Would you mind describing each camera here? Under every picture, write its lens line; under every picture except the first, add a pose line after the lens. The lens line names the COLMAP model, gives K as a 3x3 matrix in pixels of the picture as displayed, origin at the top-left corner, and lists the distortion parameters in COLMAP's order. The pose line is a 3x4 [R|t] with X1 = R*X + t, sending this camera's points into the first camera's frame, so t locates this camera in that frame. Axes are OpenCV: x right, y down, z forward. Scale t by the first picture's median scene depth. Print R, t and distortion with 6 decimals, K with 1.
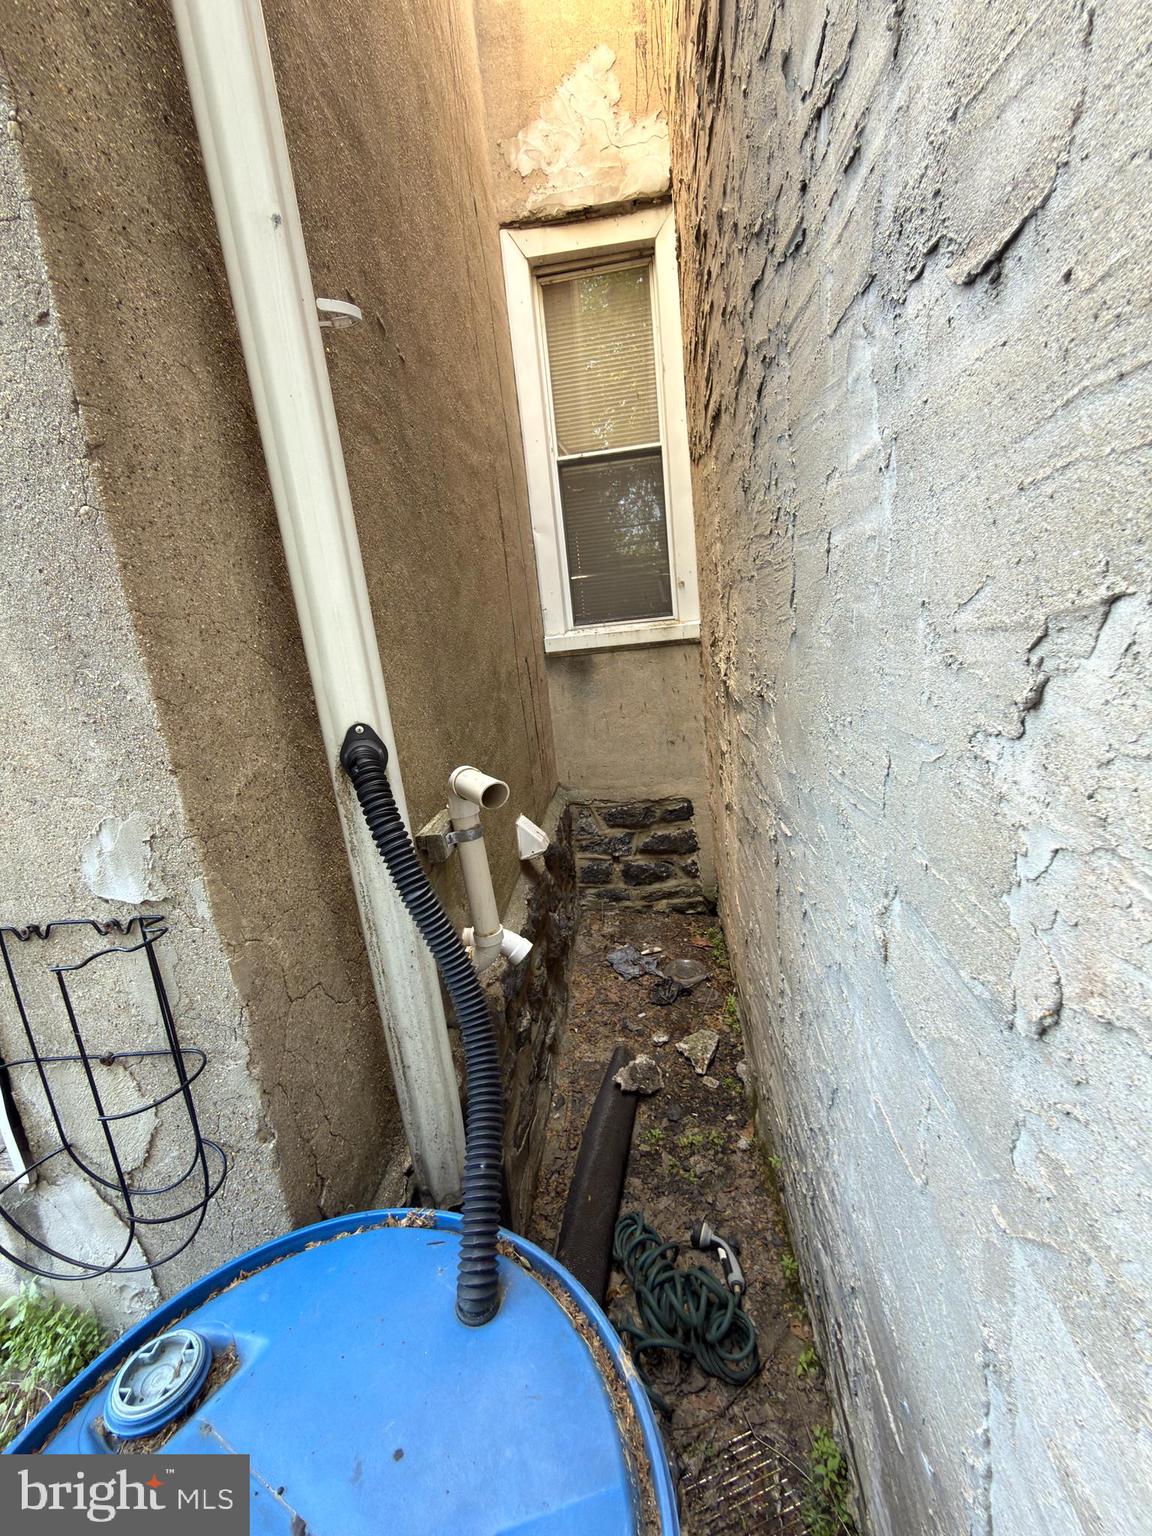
lens RADIAL K [[611.6, 0, 580.7], [0, 611.6, 767.7], [0, 0, 1]] dist [-0.000491, -0.000248]
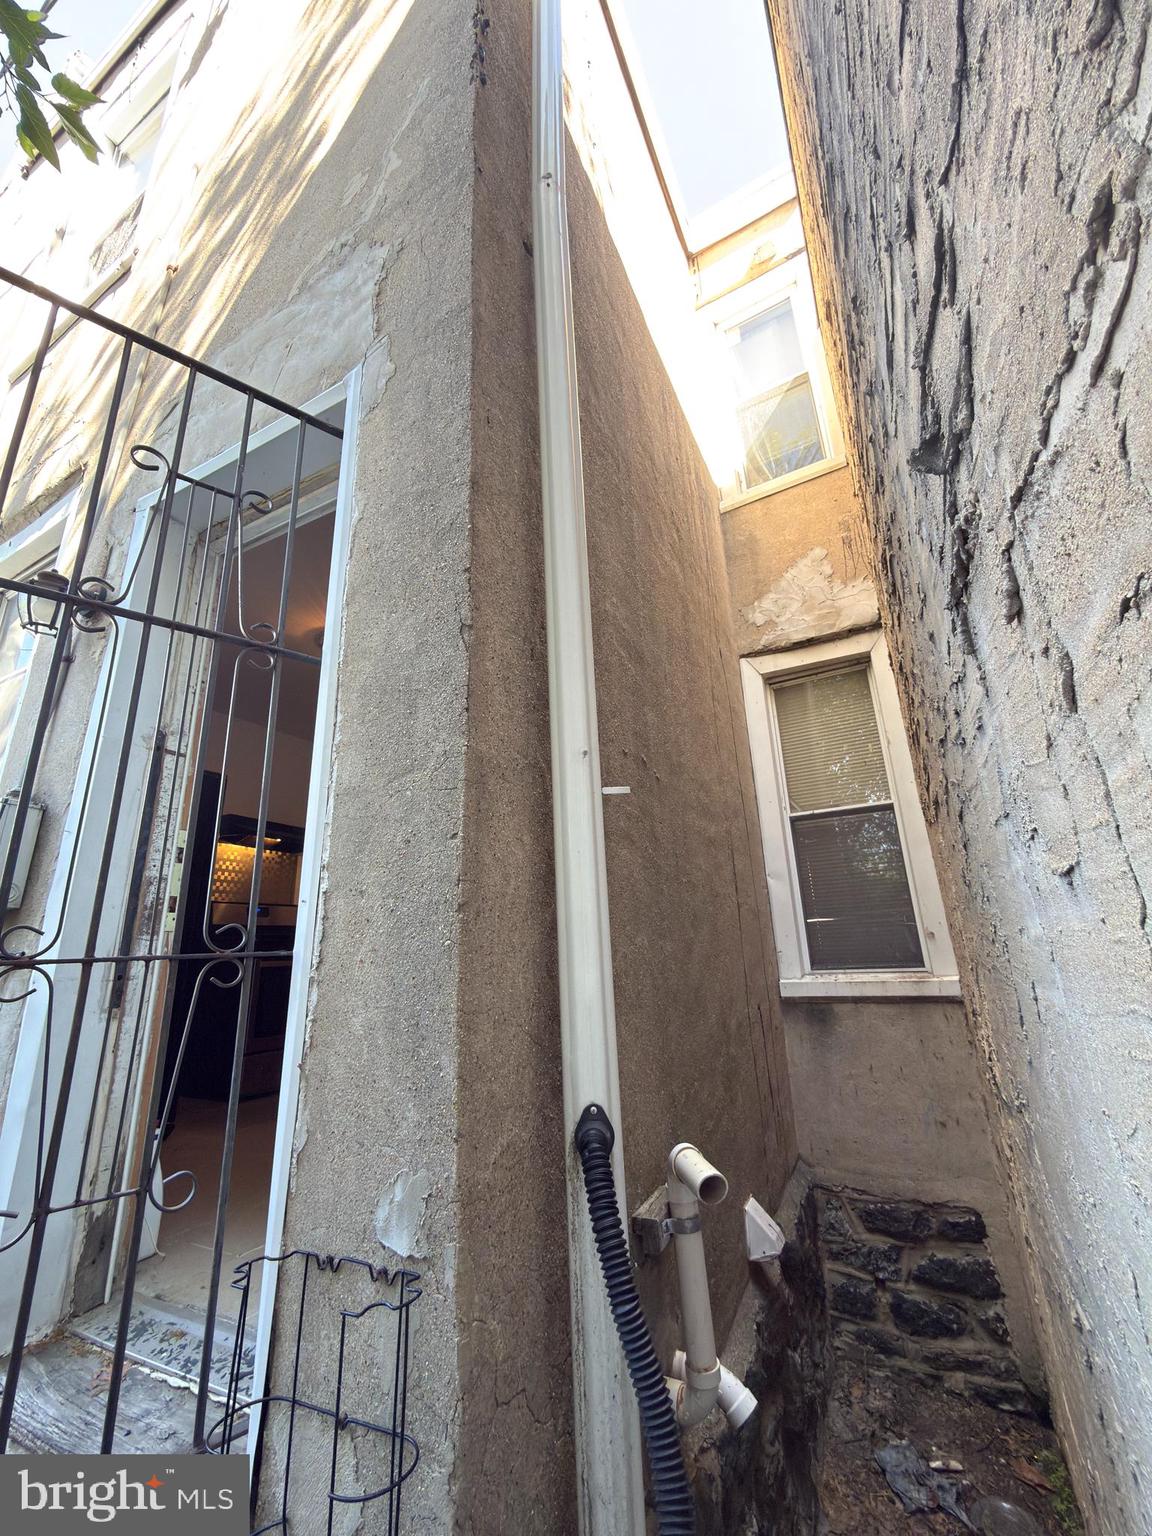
lens RADIAL K [[611.6, 0, 580.7], [0, 611.6, 767.7], [0, 0, 1]] dist [-0.000491, -0.000248]
pose [[0.929142, -0.044526, -0.367033, 0.026943], [-0.134976, 0.883353, -0.448853, -0.041827], [0.344205, 0.466588, 0.814750, -0.097708]]
